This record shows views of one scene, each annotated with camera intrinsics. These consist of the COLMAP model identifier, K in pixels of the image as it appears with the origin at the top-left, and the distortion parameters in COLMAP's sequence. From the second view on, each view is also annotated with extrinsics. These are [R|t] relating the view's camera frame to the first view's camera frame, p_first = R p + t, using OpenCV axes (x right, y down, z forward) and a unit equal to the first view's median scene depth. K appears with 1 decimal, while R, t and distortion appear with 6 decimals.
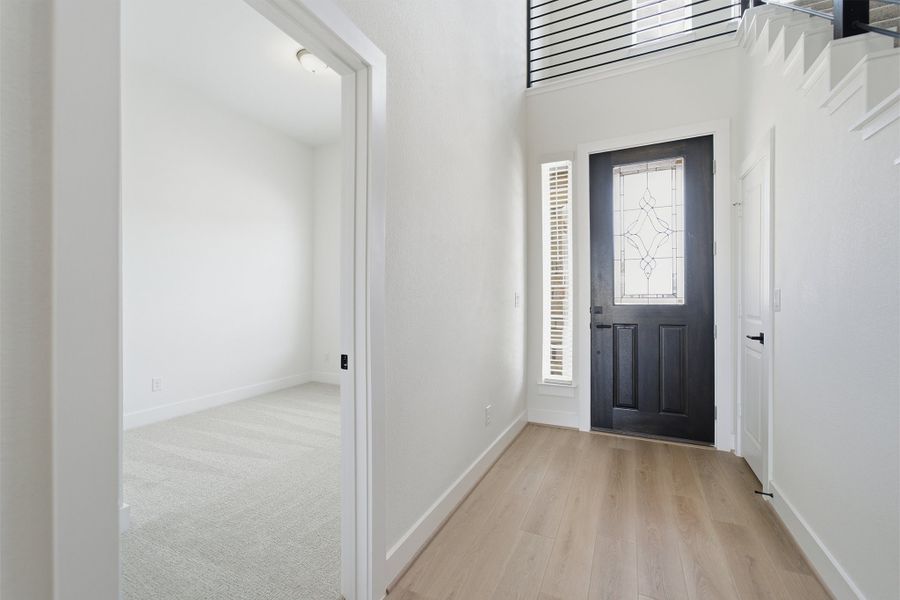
lens RADIAL K [[372.6, 0, 451.3], [0, 372.6, 302.5], [0, 0, 1]] dist [-0.003568, 0.005761]
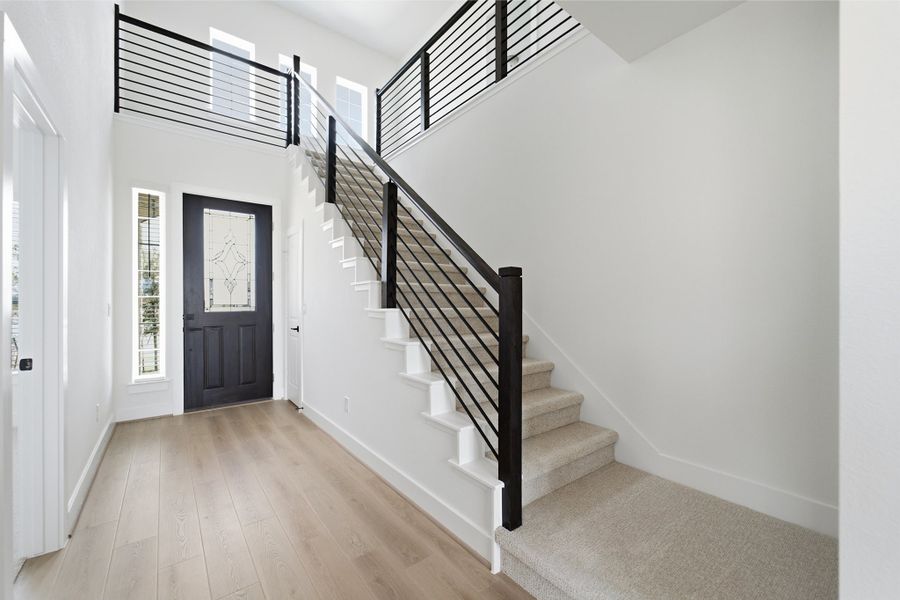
lens RADIAL K [[372.6, 0, 458.1], [0, 372.6, 301.8], [0, 0, 1]] dist [-0.003568, 0.005761]
pose [[0.431168, 0.007846, 0.902237, -0.379509], [0.004521, 0.999931, -0.010856, -0.013544], [-0.902260, 0.008760, 0.431103, -0.395761]]
